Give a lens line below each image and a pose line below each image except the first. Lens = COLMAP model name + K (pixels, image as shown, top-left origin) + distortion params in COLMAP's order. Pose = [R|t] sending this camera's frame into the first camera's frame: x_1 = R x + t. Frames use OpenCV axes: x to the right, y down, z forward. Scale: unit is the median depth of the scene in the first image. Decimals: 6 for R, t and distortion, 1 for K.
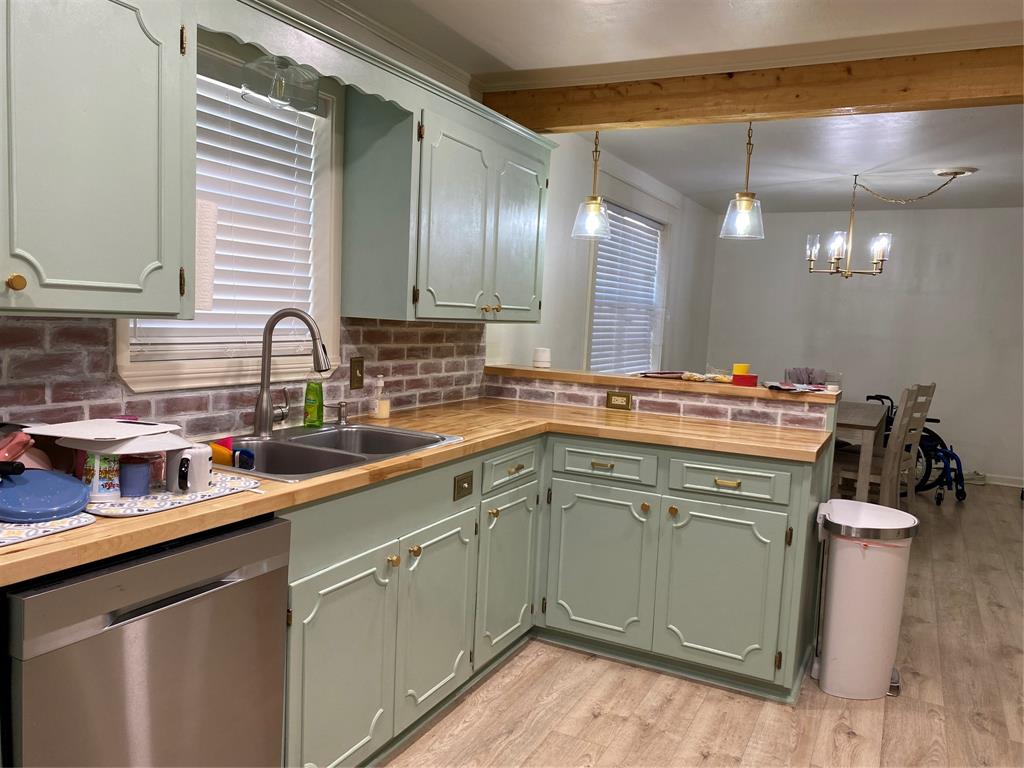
lens RADIAL K [[782.9, 0, 508.3], [0, 782.9, 391.9], [0, 0, 1]] dist [0.030384, -0.029087]
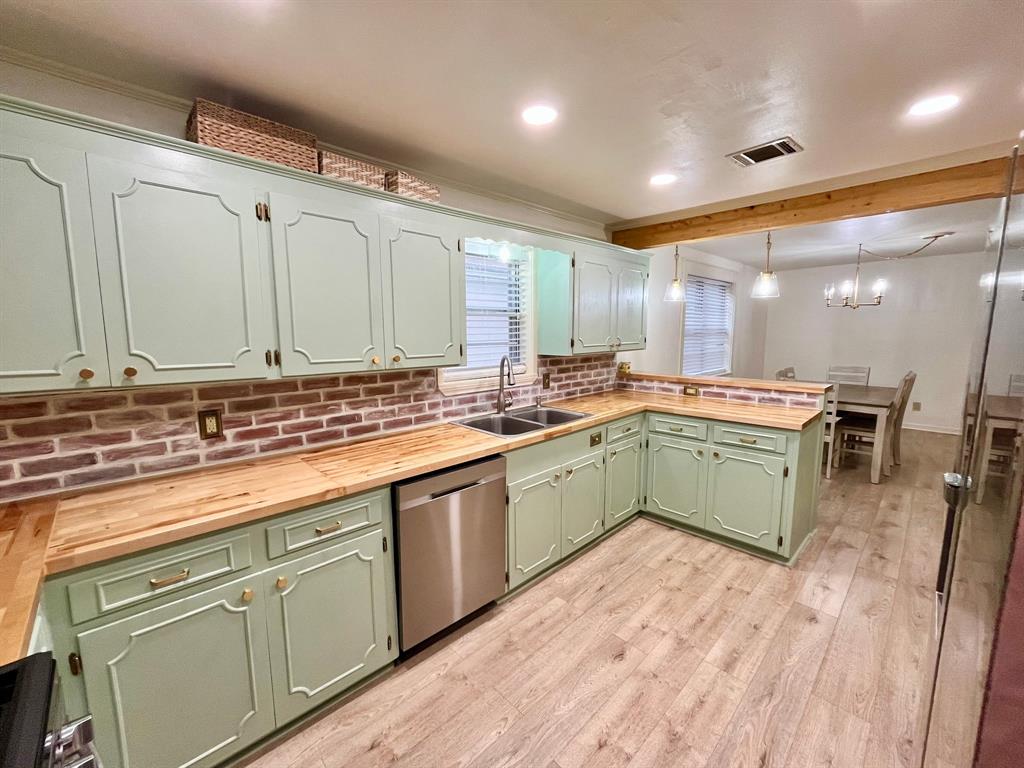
lens RADIAL K [[421.4, 0, 513.8], [0, 421.4, 382.0], [0, 0, 1]] dist [-0.003050, 0.000876]
pose [[0.947800, -0.013121, -0.318595, 0.077965], [0.019496, 0.999668, 0.016830, -0.042131], [0.318268, -0.022163, 0.947742, -0.075144]]
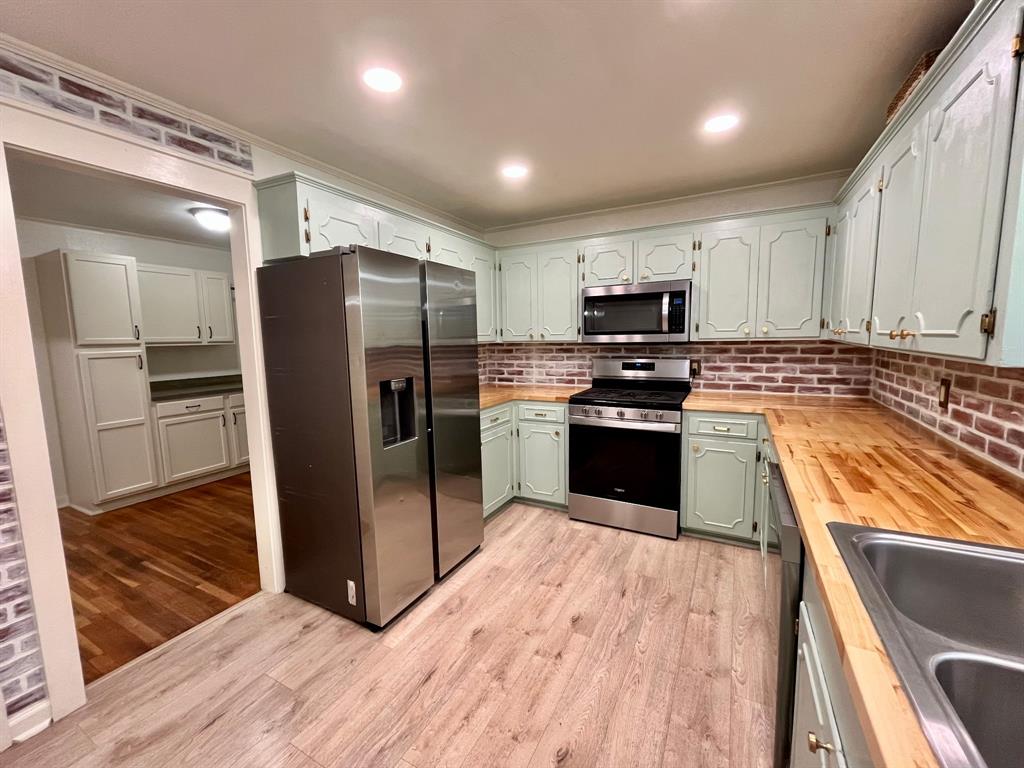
lens RADIAL K [[421.4, 0, 515.9], [0, 421.4, 379.5], [0, 0, 1]] dist [-0.003050, 0.000876]
pose [[-0.999626, -0.025372, 0.010157, 0.076409], [-0.022886, 0.980265, 0.196357, -0.102860], [-0.014938, 0.196052, -0.980480, 0.952024]]
